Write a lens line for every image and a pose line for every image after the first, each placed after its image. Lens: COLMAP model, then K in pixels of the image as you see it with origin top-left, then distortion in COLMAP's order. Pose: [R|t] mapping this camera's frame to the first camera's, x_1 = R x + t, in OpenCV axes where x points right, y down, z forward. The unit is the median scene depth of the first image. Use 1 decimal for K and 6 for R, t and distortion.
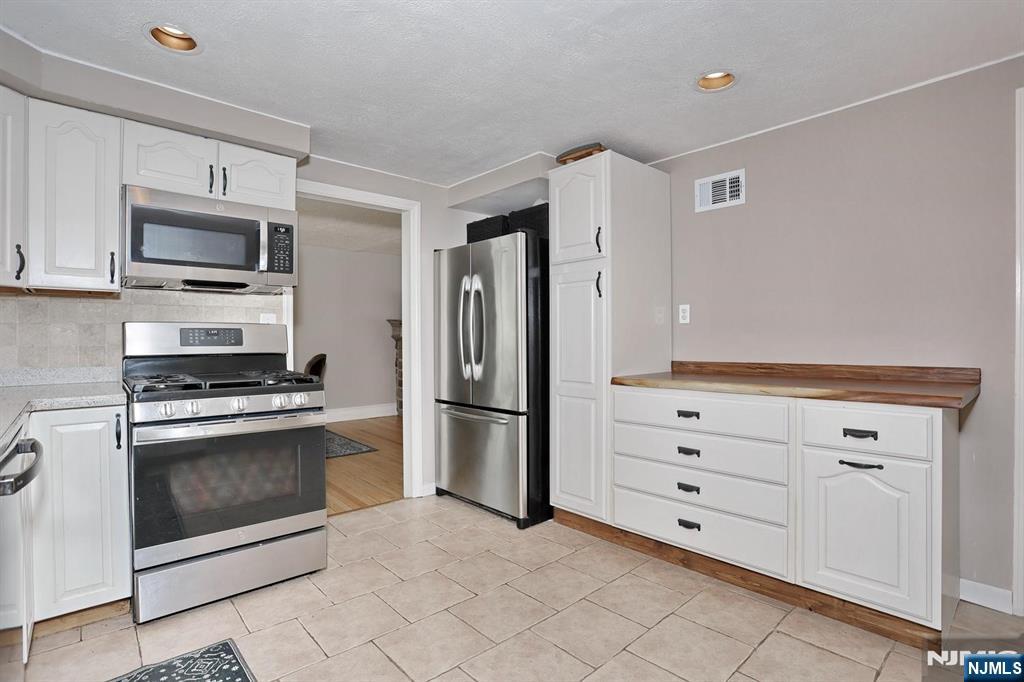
lens RADIAL K [[495.0, 0, 510.5], [0, 495.0, 338.2], [0, 0, 1]] dist [-0.042655, 0.002995]
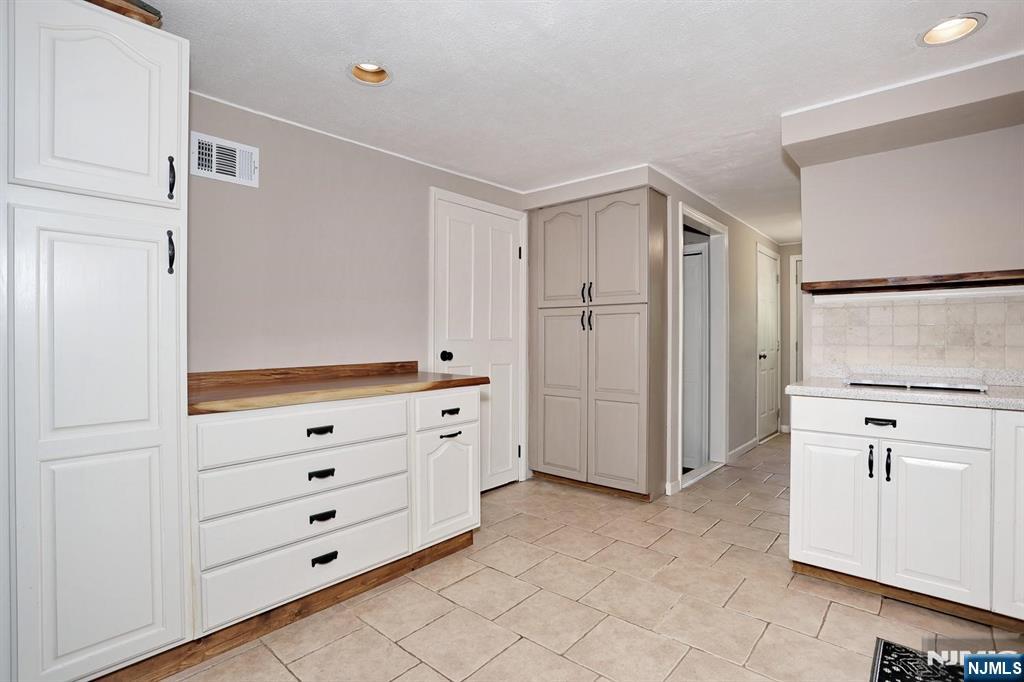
lens RADIAL K [[495.0, 0, 508.8], [0, 495.0, 338.7], [0, 0, 1]] dist [-0.042655, 0.002995]
pose [[-0.118289, 0.004863, 0.992967, -0.557128], [0.000846, 0.999988, -0.004797, -0.000449], [-0.992979, 0.000272, -0.118291, 0.830202]]
